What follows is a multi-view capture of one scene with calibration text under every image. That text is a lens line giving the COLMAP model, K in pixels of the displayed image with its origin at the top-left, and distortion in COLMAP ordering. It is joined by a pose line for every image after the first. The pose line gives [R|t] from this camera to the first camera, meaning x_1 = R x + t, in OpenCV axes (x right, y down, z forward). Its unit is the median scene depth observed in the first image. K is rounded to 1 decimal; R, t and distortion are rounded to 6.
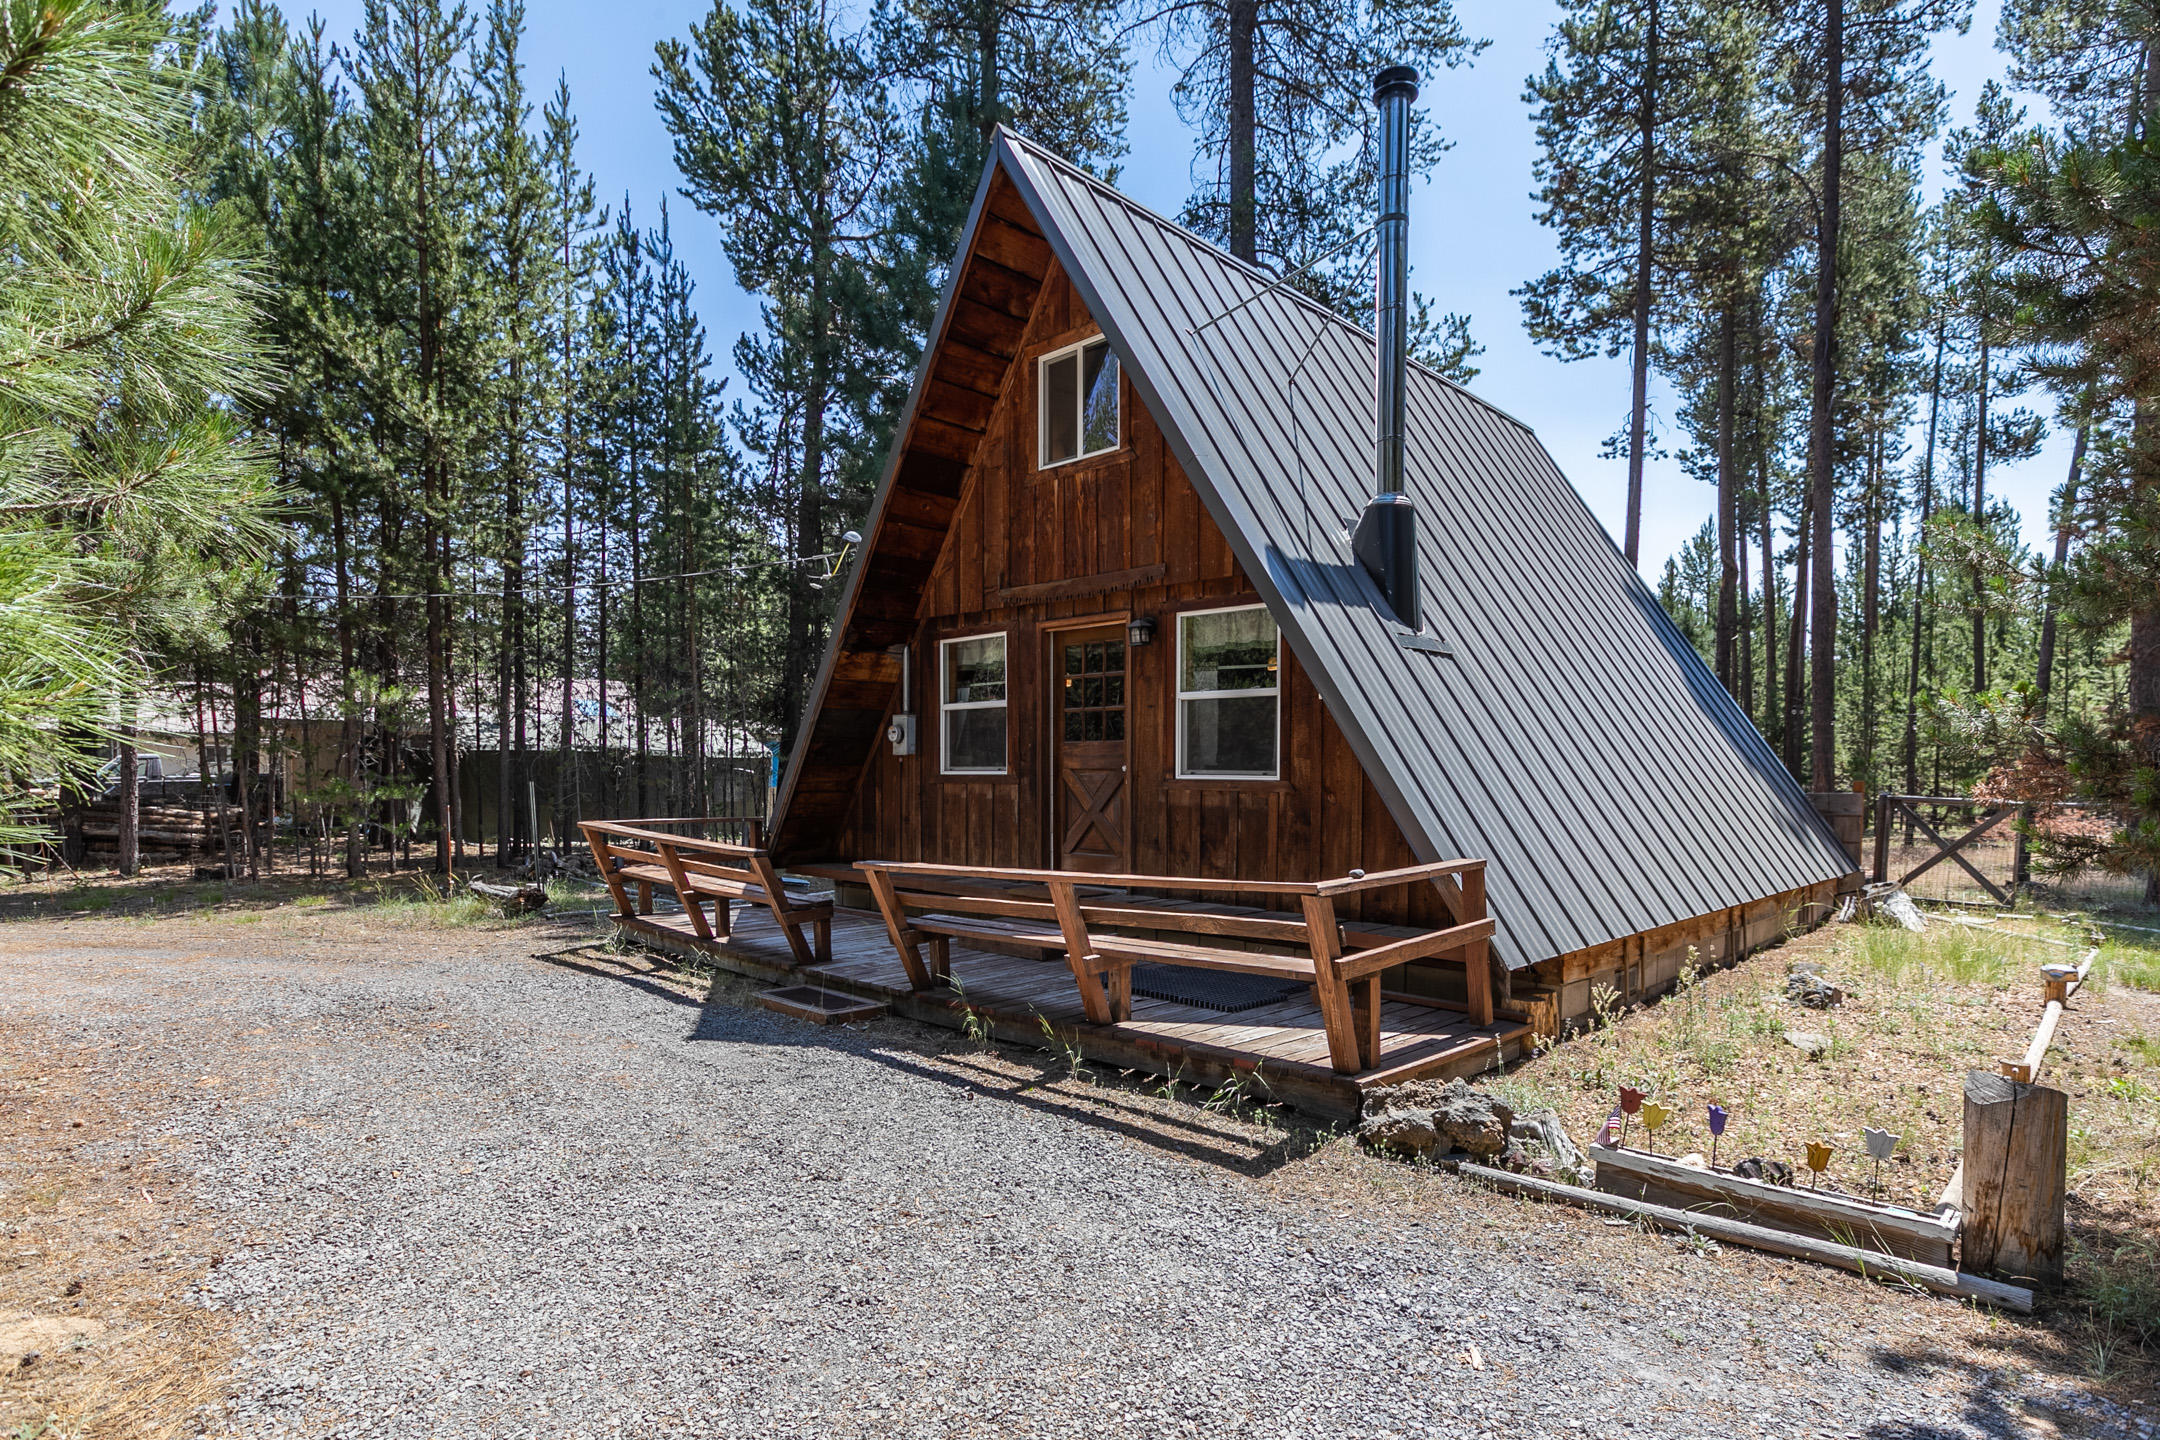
lens RADIAL K [[1116.0, 0, 1078.9], [0, 1116.0, 716.3], [0, 0, 1]] dist [-0.000434, -0.000011]
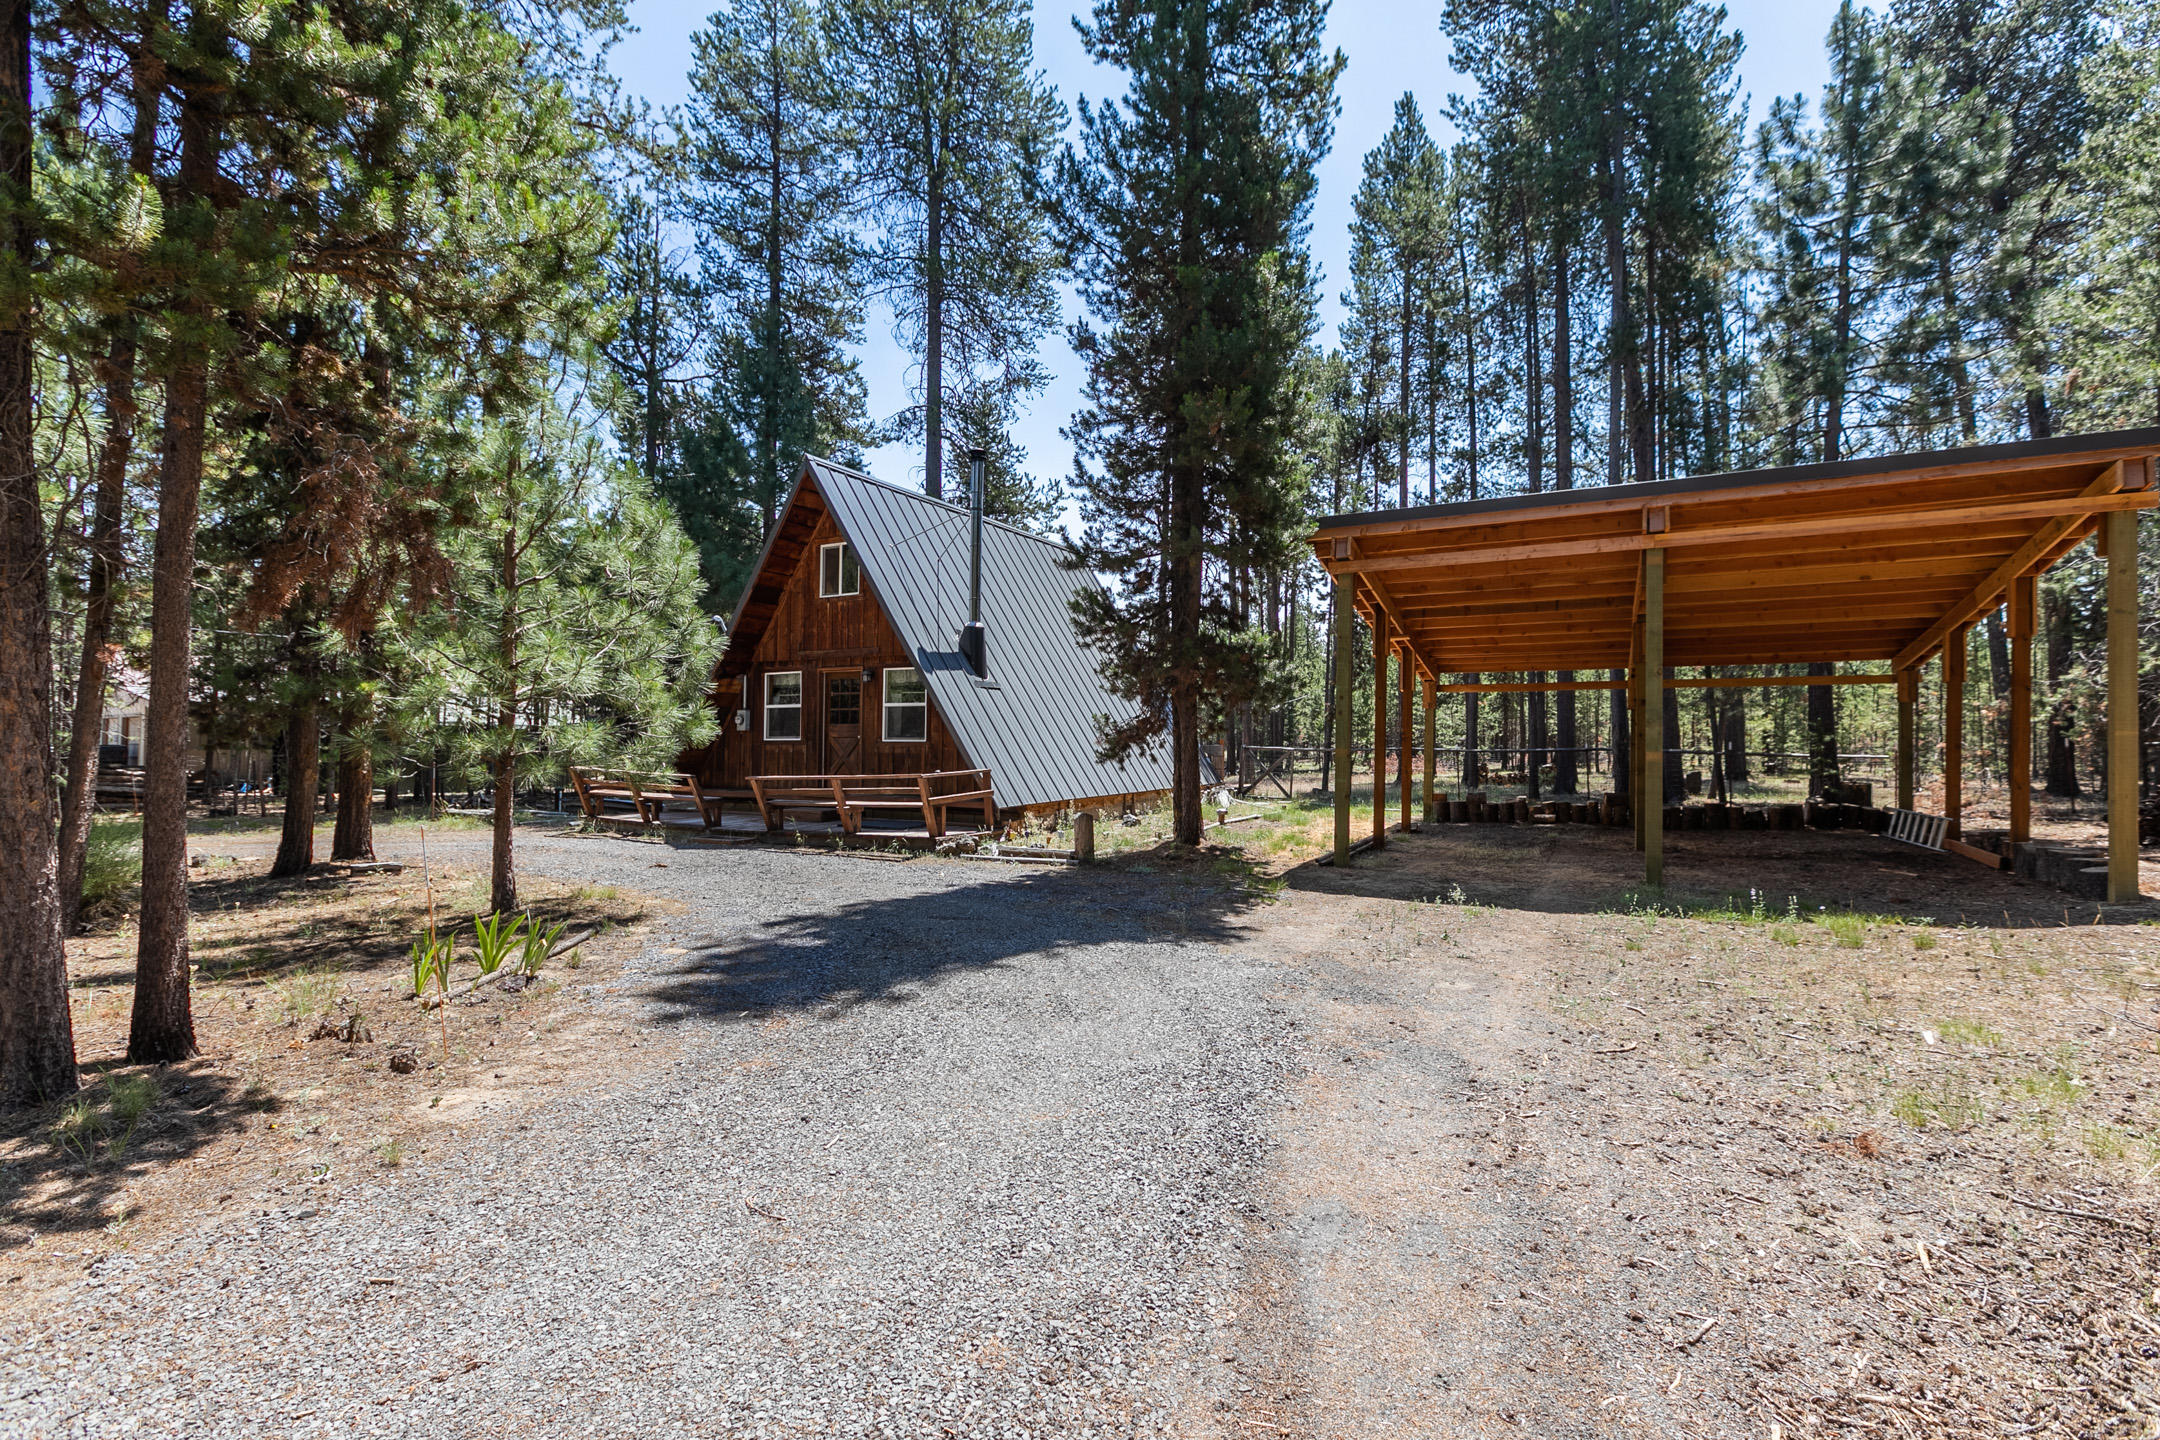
lens RADIAL K [[989.8, 0, 1096.7], [0, 989.8, 654.5], [0, 0, 1]] dist [-0.000123, 0.001053]
pose [[0.961397, 0.015199, 0.274745, -0.052135], [-0.006114, 0.999407, -0.033895, -0.058126], [-0.275097, 0.030907, 0.960920, -1.118522]]
